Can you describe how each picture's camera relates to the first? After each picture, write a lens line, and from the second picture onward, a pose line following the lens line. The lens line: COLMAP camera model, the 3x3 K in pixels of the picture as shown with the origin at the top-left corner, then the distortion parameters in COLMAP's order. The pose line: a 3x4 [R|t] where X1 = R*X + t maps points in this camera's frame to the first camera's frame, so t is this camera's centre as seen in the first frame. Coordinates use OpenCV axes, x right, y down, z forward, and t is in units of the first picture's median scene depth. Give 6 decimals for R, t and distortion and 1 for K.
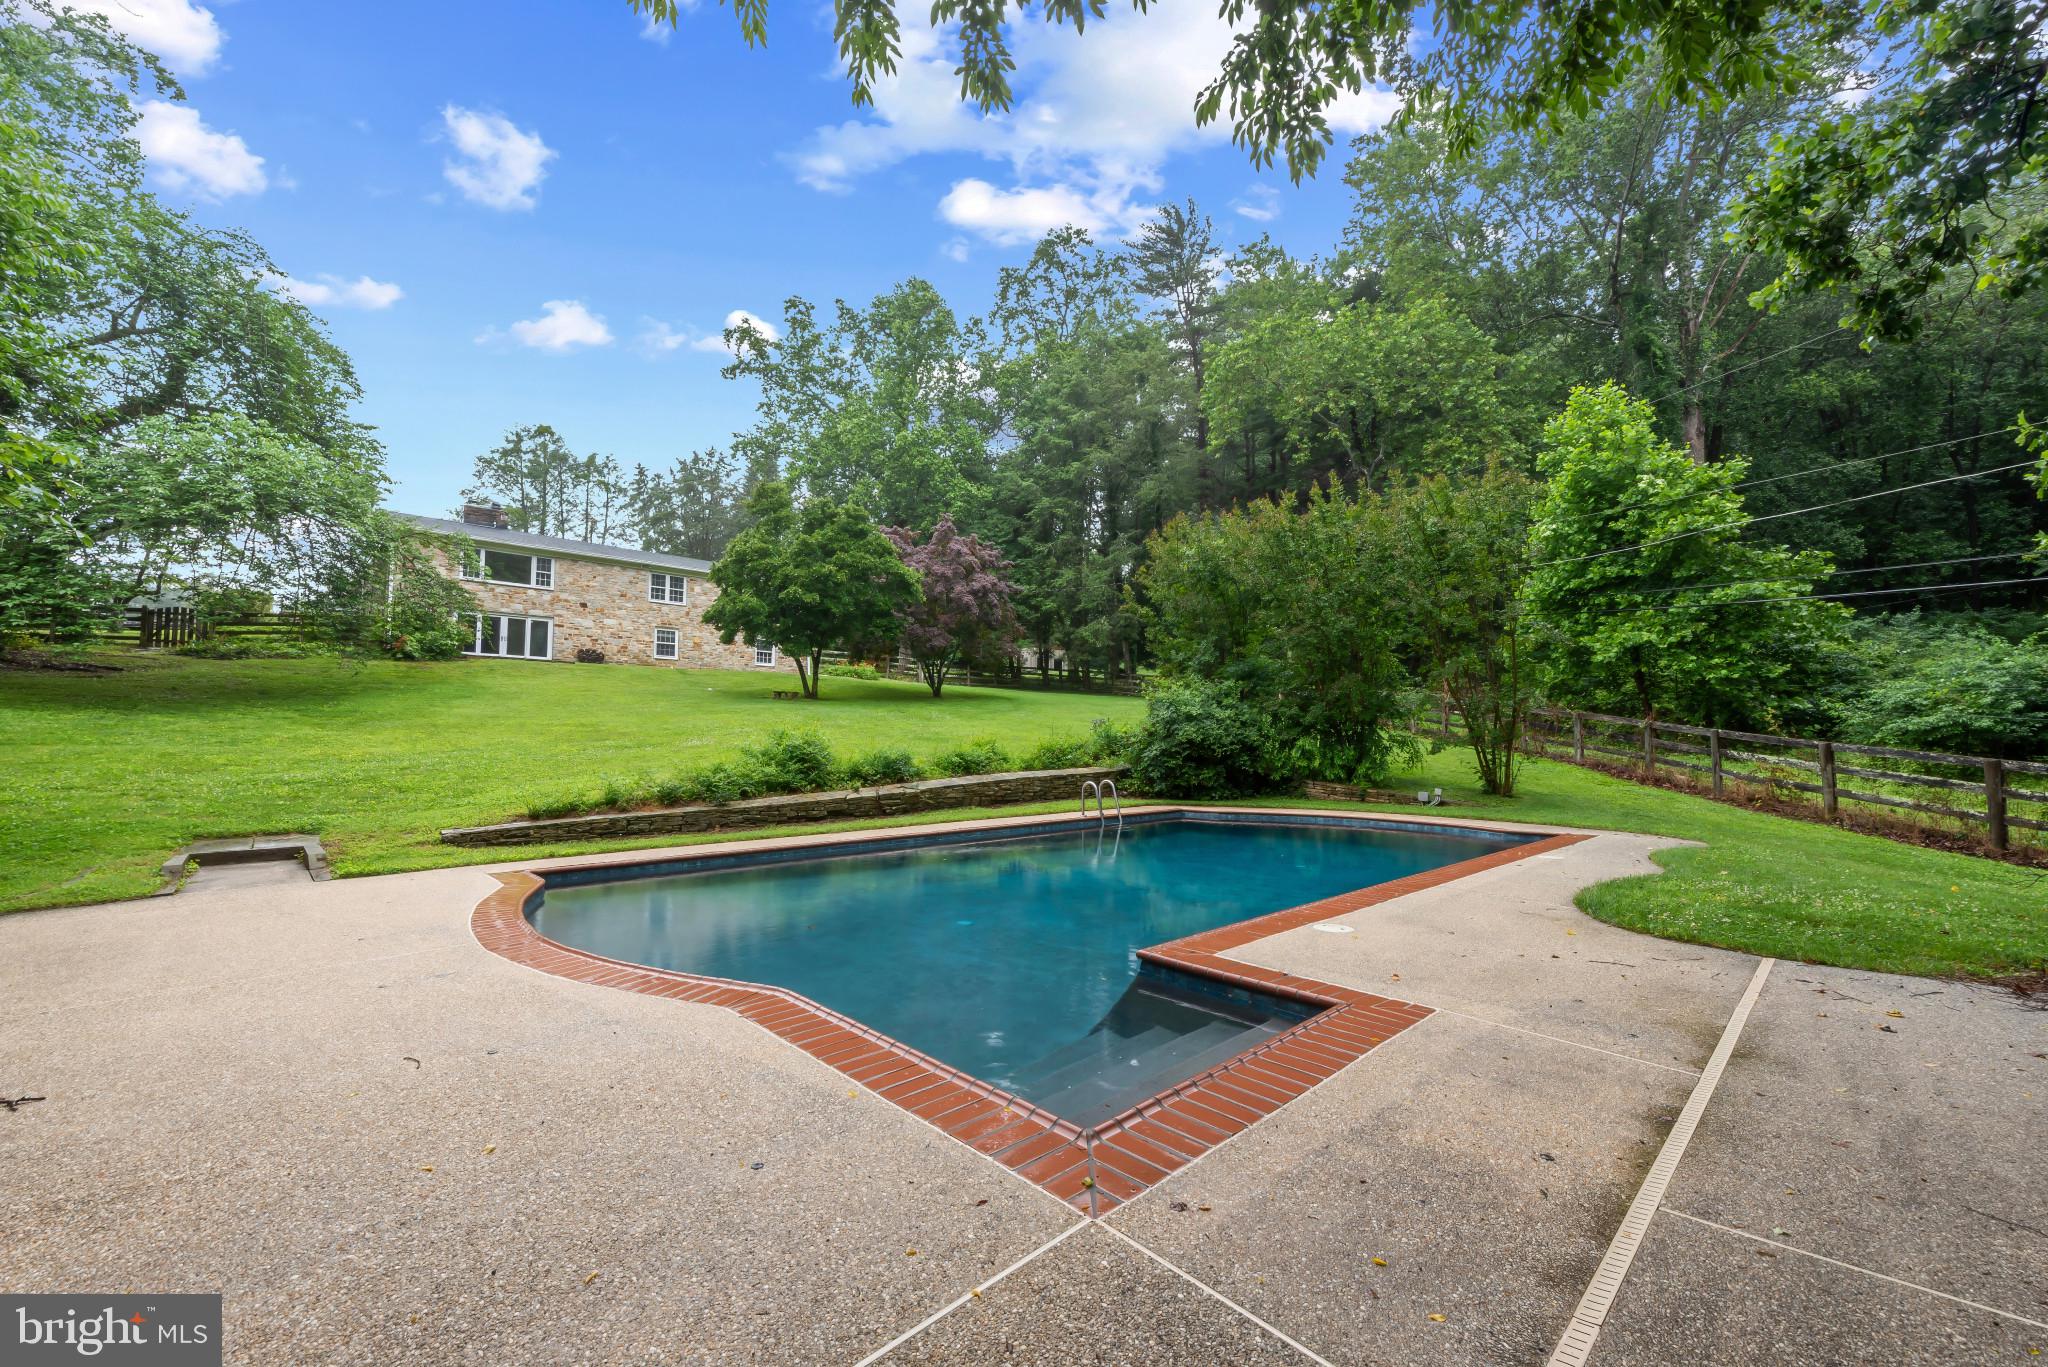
lens RADIAL K [[798.7, 0, 1026.3], [0, 798.7, 684.9], [0, 0, 1]] dist [0.001697, -0.001571]
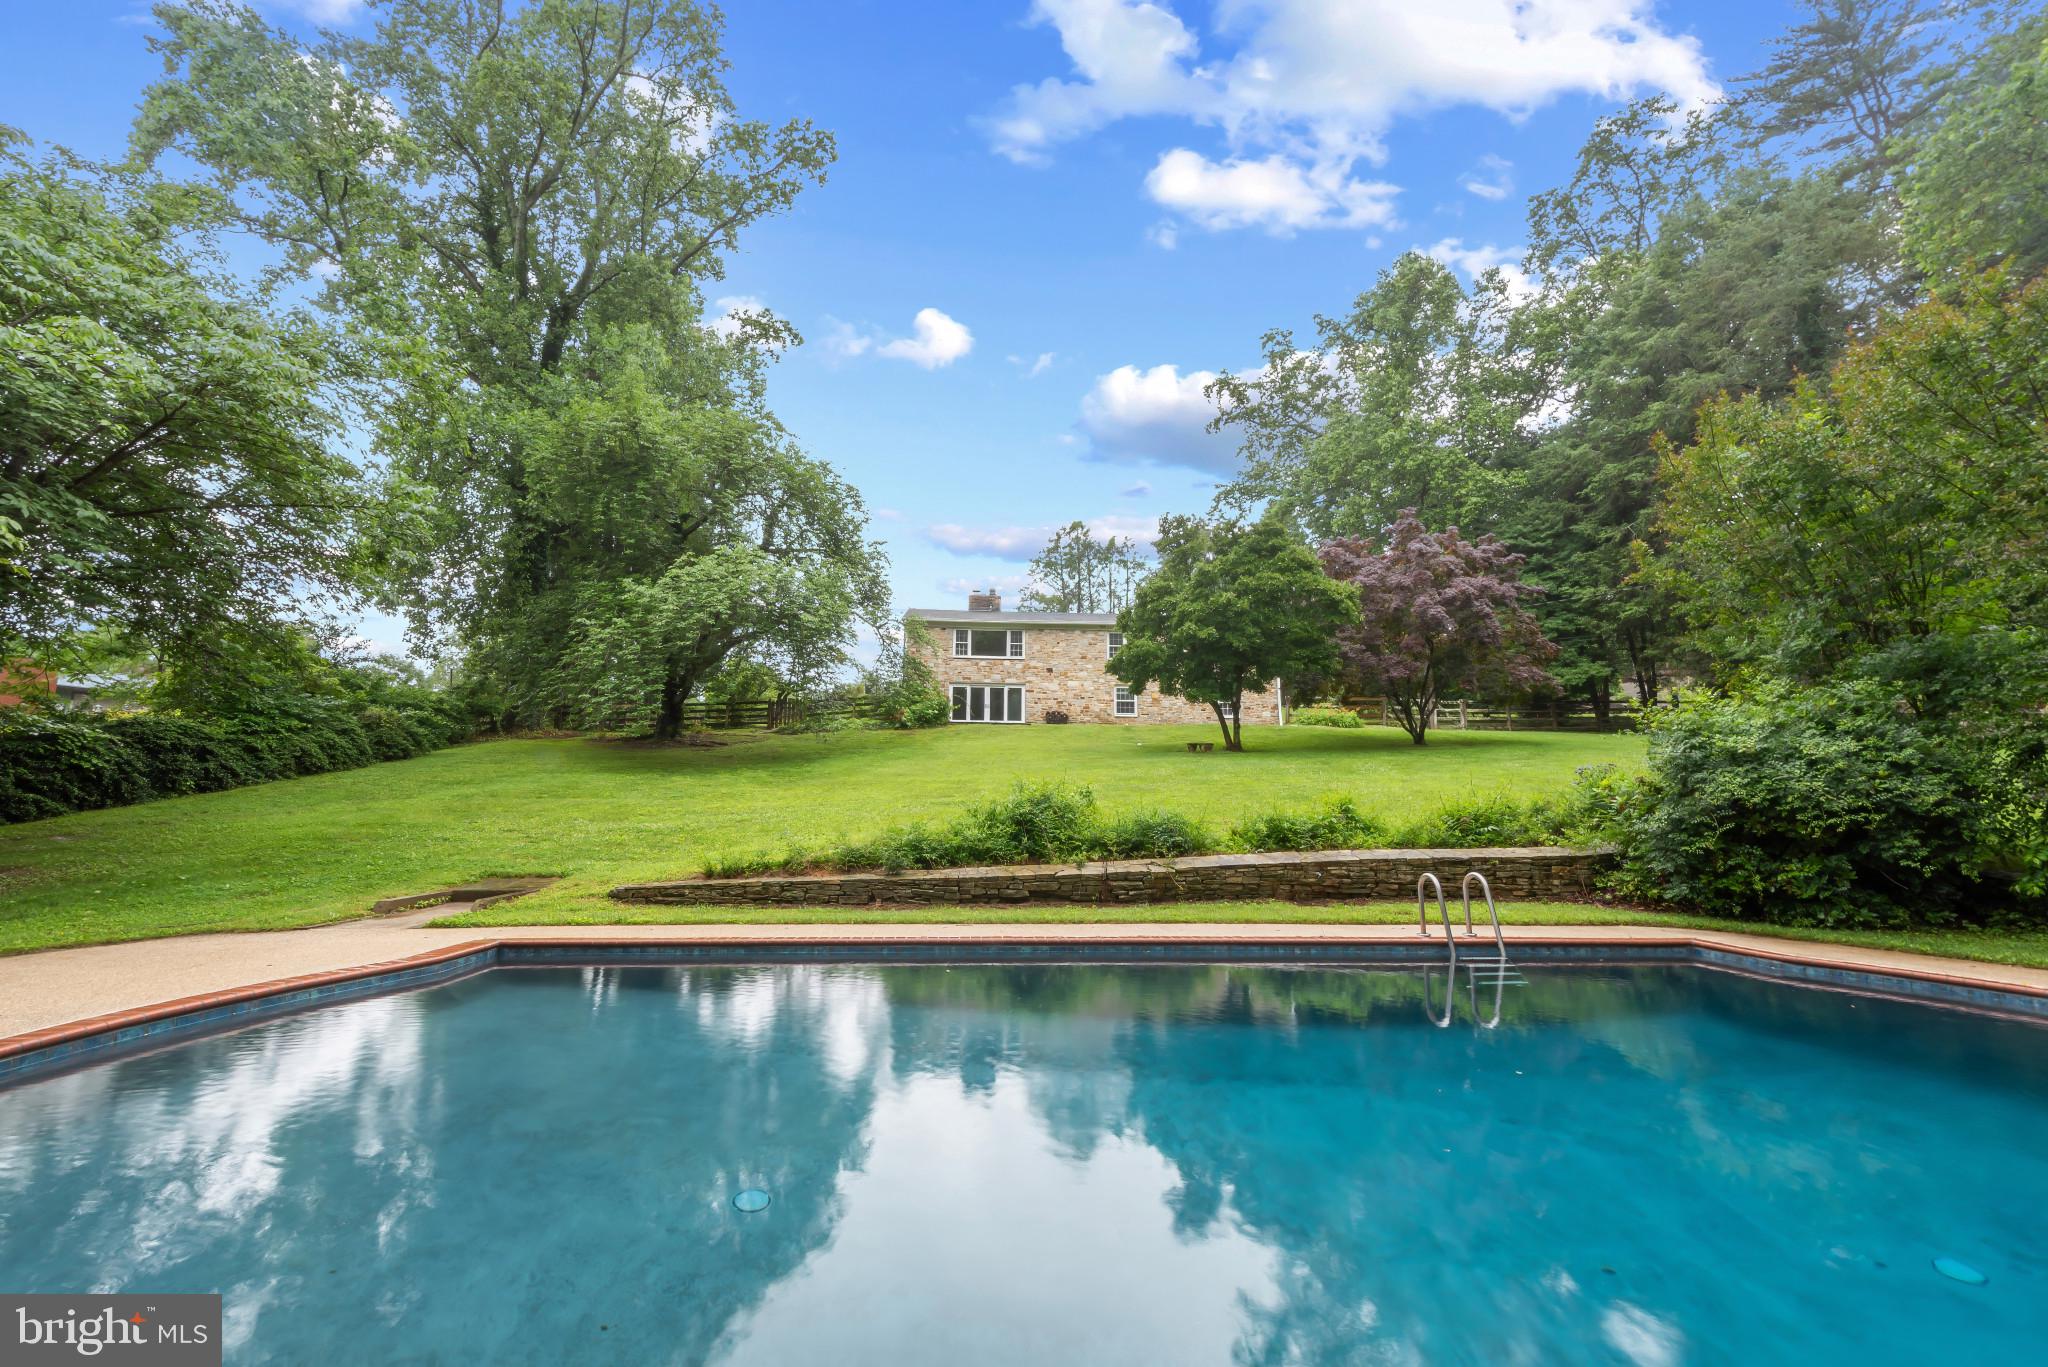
lens RADIAL K [[798.7, 0, 1021.0], [0, 798.7, 688.9], [0, 0, 1]] dist [0.001697, -0.001571]
pose [[0.759123, -0.082720, -0.645670, 0.105968], [0.037602, 0.995809, -0.083369, 0.012535], [0.649860, 0.039009, 0.759052, 0.173914]]
